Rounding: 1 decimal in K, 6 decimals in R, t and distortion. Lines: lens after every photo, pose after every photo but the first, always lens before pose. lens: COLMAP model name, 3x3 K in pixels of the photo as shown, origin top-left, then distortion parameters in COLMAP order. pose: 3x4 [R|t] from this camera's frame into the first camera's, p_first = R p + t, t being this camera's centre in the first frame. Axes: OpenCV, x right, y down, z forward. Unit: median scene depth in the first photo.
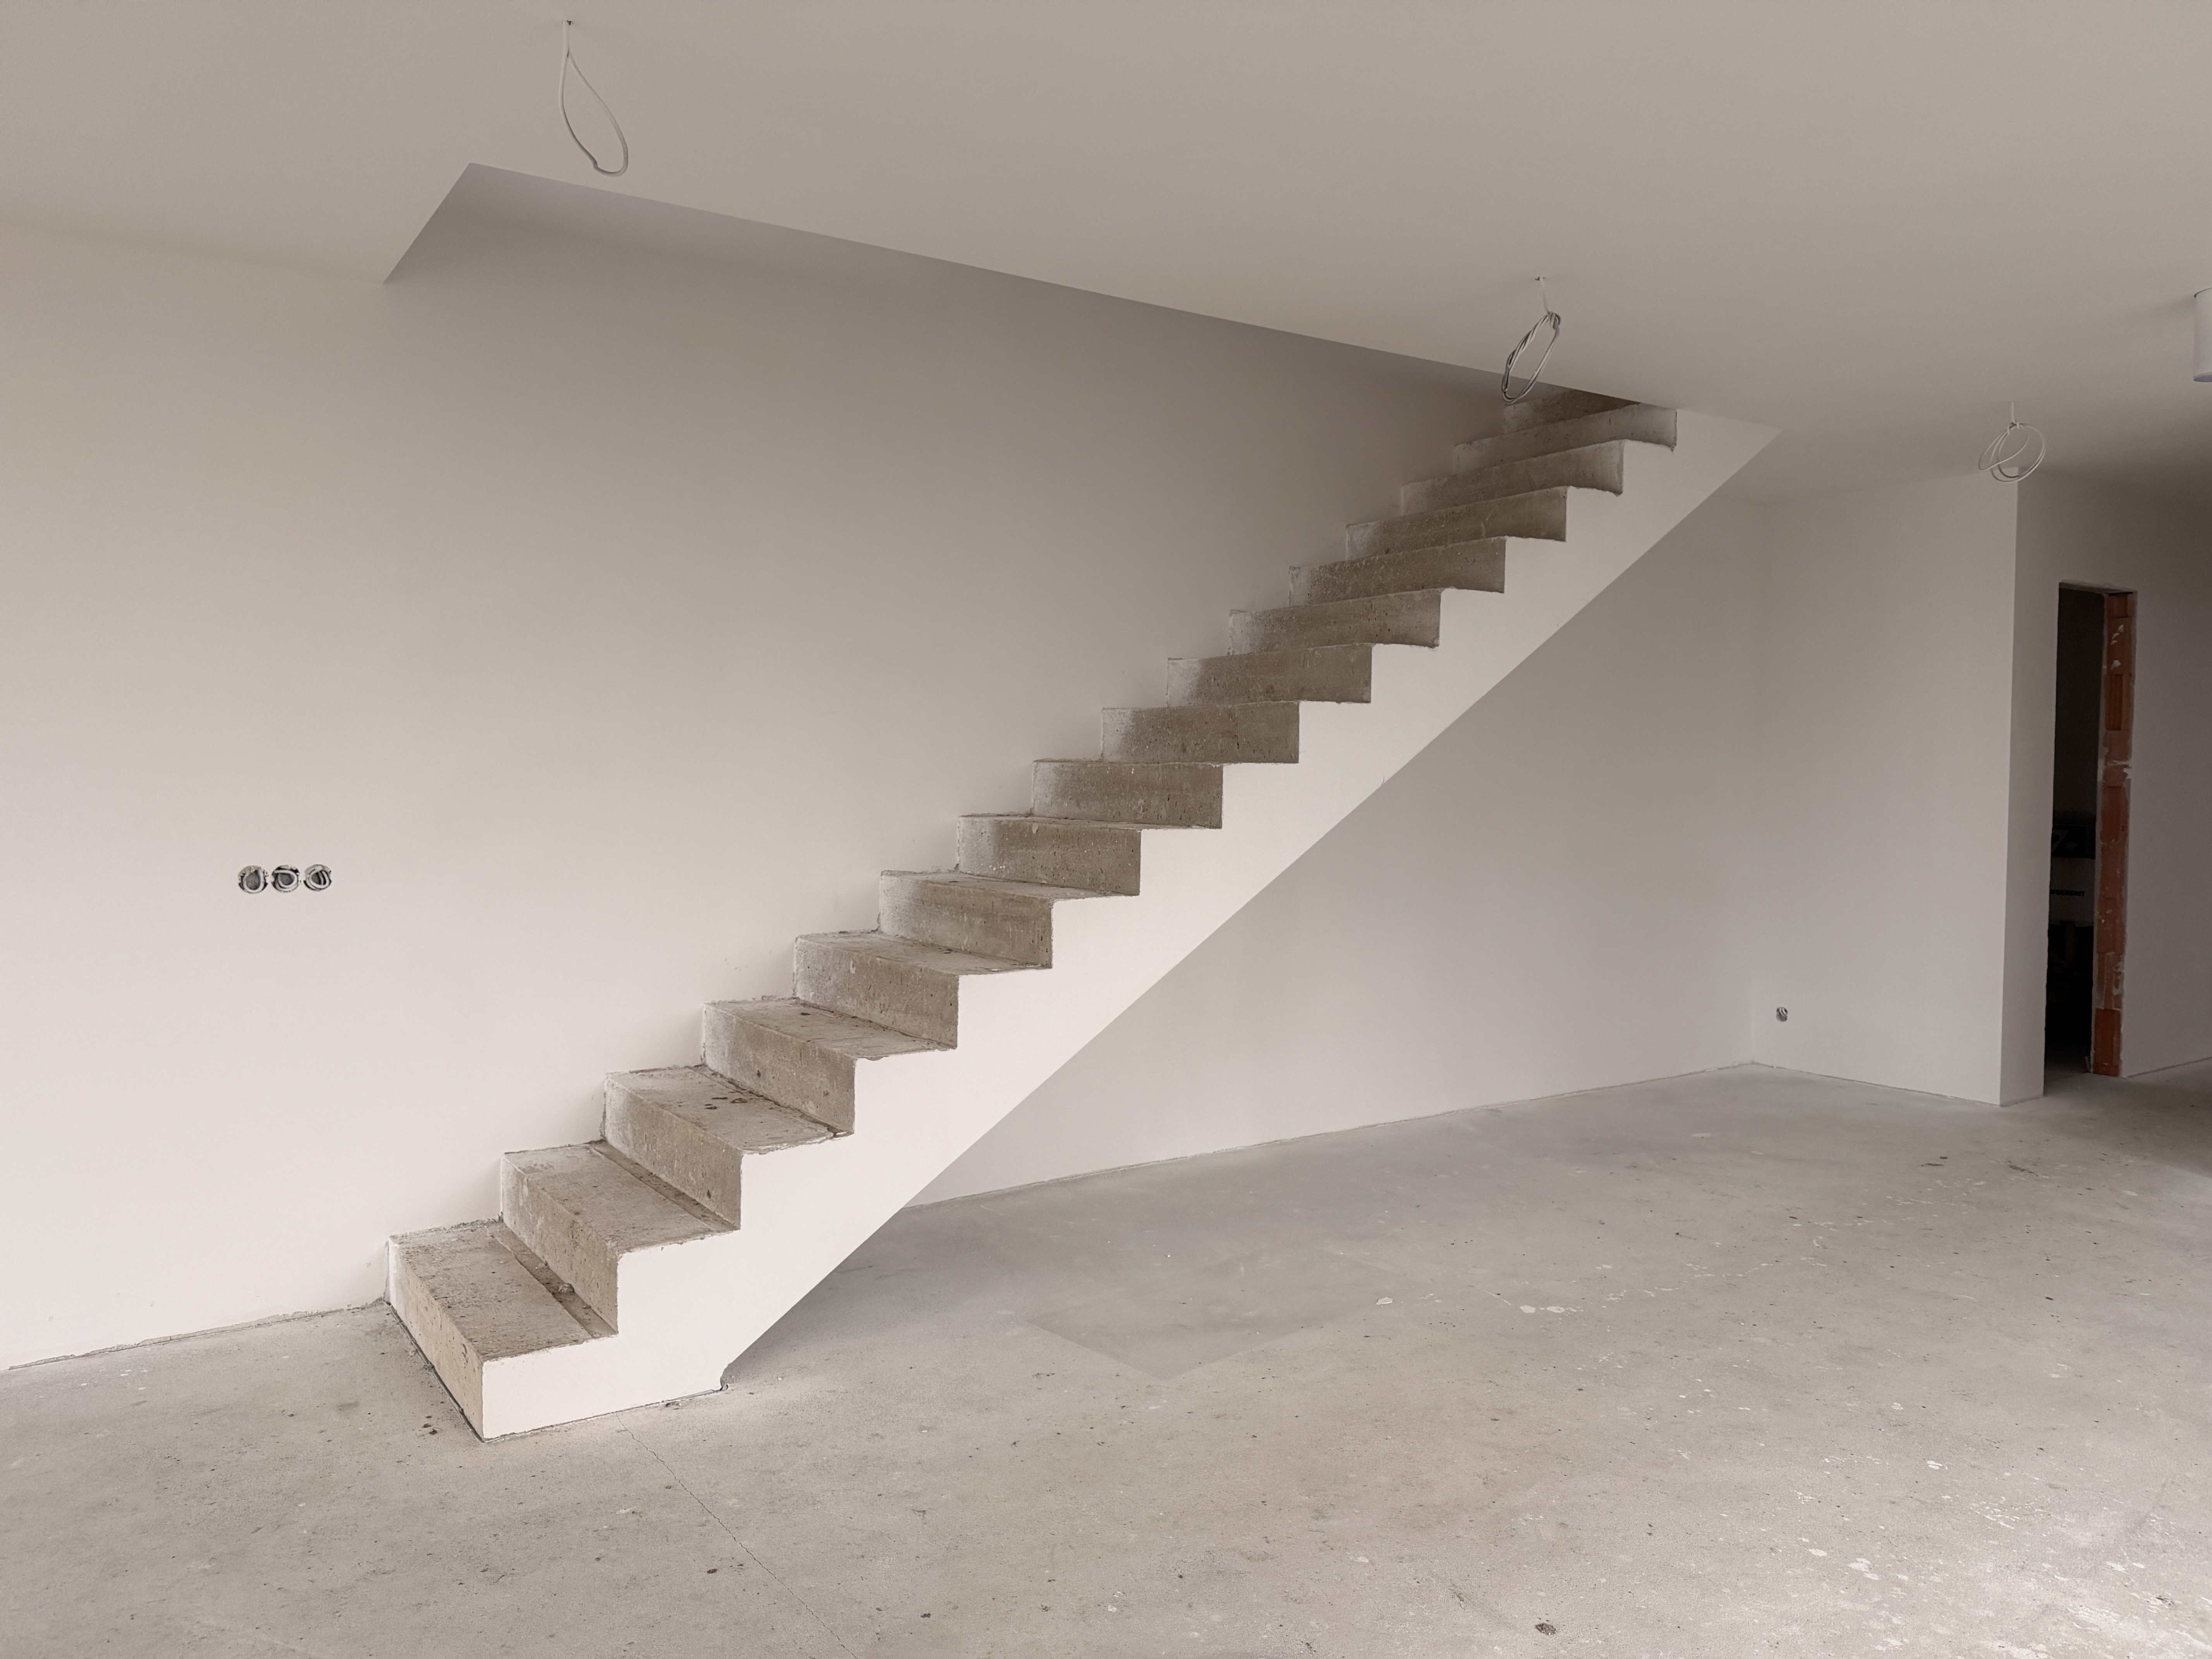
lens RADIAL K [[1561.0, 0, 1104.0], [0, 1561.0, 817.6], [0, 0, 1]] dist [0.034028, -0.035289]
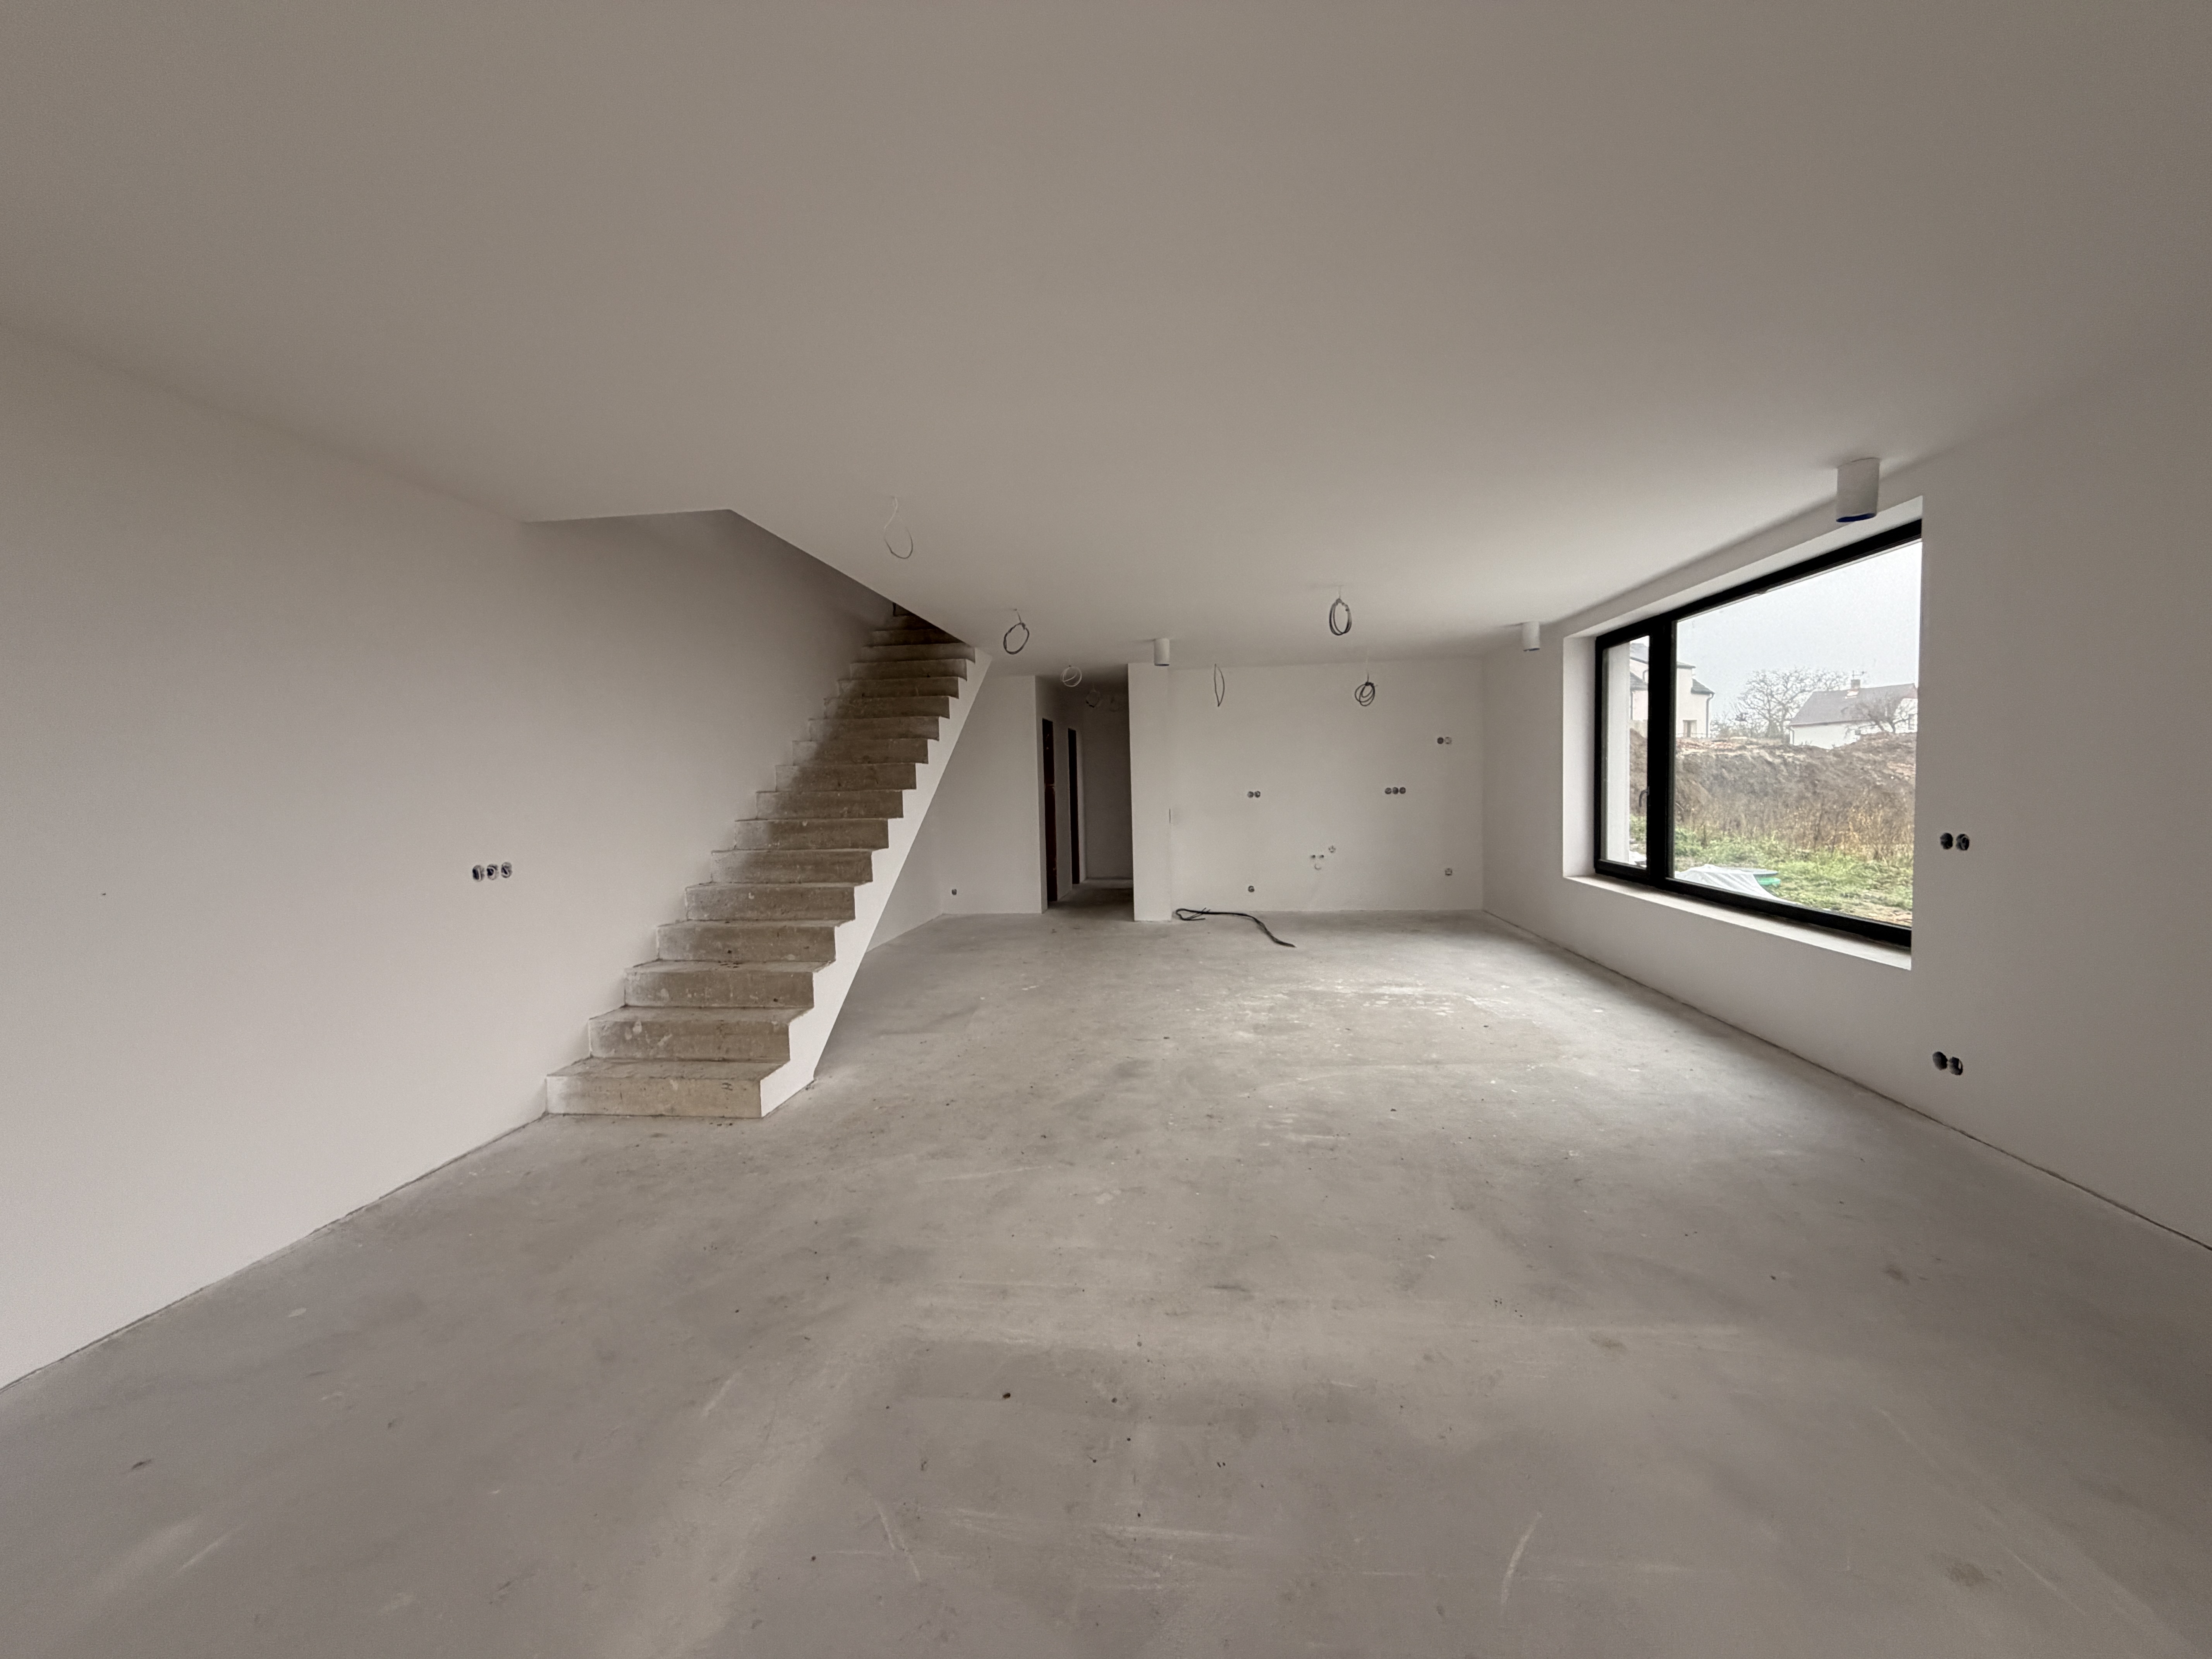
lens RADIAL K [[884.7, 0, 1106.5], [0, 884.7, 839.2], [0, 0, 1]] dist [0.001068, -0.000176]
pose [[0.647232, -0.064450, 0.759564, -0.770977], [0.048793, 0.997879, 0.043095, -0.004375], [-0.760730, 0.009169, 0.649004, -0.098864]]
